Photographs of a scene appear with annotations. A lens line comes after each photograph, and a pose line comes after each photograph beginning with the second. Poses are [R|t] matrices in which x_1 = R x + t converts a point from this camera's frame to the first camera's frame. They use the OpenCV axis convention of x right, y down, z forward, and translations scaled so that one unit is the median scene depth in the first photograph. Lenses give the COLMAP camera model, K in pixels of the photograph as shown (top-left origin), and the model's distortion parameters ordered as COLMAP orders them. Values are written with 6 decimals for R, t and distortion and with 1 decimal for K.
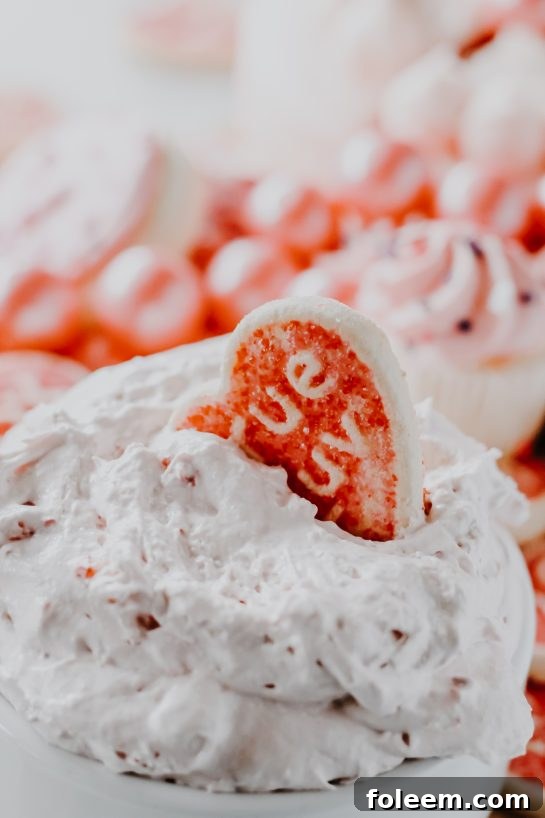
lens RADIAL K [[2311.4, 0, 413.3], [0, 2311.4, 239.5], [0, 0, 1]] dist [-1.342955, 12.347412]
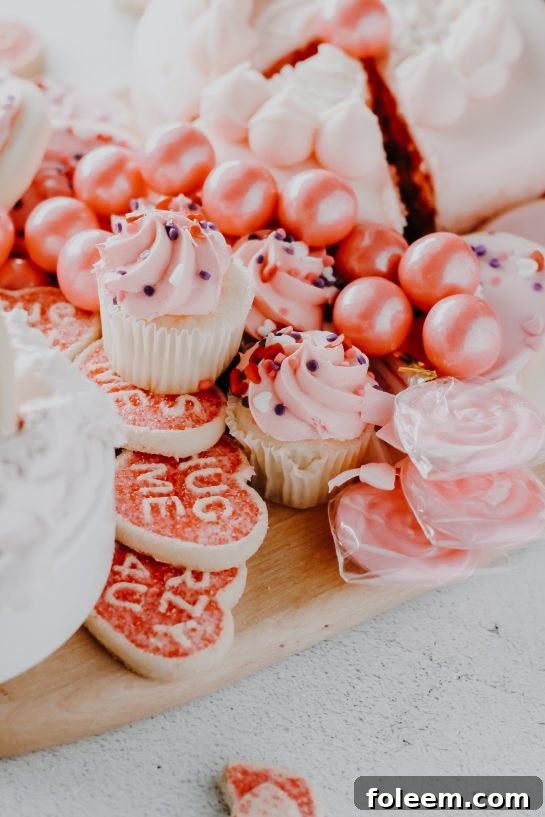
lens RADIAL K [[2166.1, 0, 272.5], [0, 2166.1, 408.5], [0, 0, 1]] dist [-0.128980, -0.633763]
pose [[0.960993, 0.151956, -0.231088, 0.476437], [-0.112805, 0.978236, 0.174152, -0.147054], [0.252522, -0.141291, 0.957220, -0.256429]]
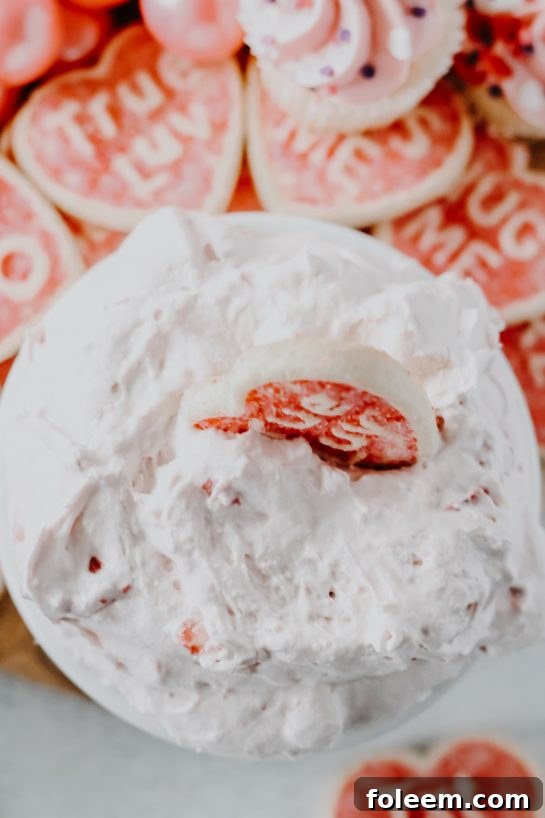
lens RADIAL K [[2011.5, 0, 272.5], [0, 2011.5, 409.0], [0, 0, 1]] dist [-0.113134, -0.587718]
pose [[0.958050, -0.286446, -0.009418, -0.060010], [0.188344, 0.604486, 0.774030, -0.652885], [-0.216025, -0.743334, 0.633079, 0.424057]]
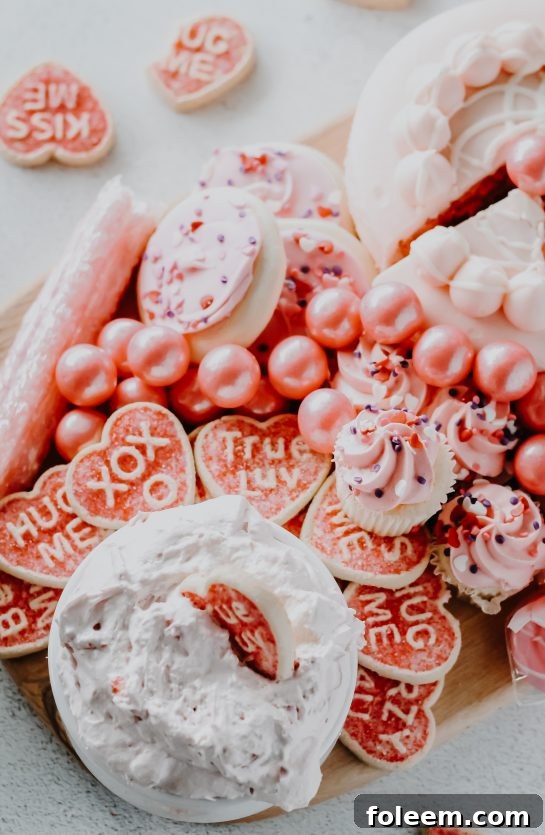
lens RADIAL K [[2327.6, 0, 330.0], [0, 2327.6, 418.8], [0, 0, 1]] dist [-0.164300, 0.078321]
pose [[0.958409, 0.254356, -0.129446, 0.244654], [-0.132449, 0.798158, 0.587708, -1.262939], [0.252805, -0.546119, 0.798651, -0.493259]]
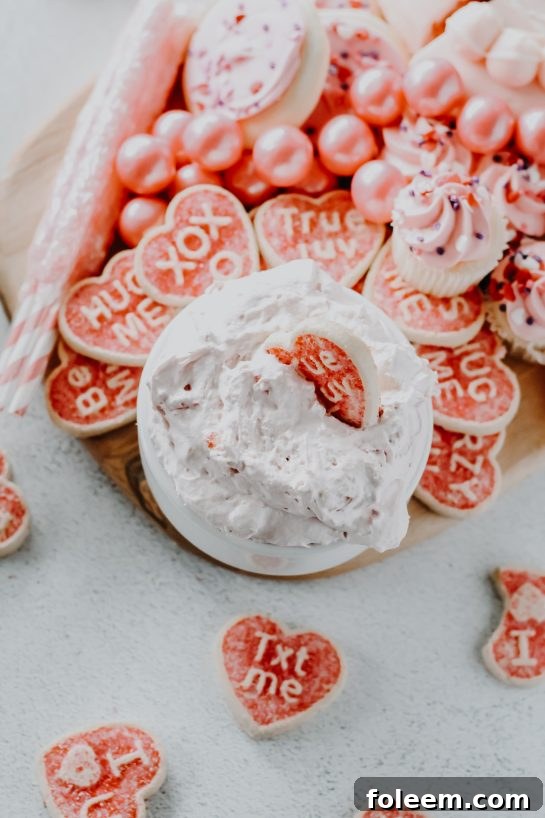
lens RADIAL K [[2060.0, 0, 272.5], [0, 2060.0, 409.0], [0, 0, 1]] dist [-0.104580, -0.789359]
pose [[0.975352, 0.198468, -0.096432, 0.091601], [-0.100011, 0.787181, 0.608558, -1.029103], [0.196689, -0.583914, 0.787628, -0.496876]]
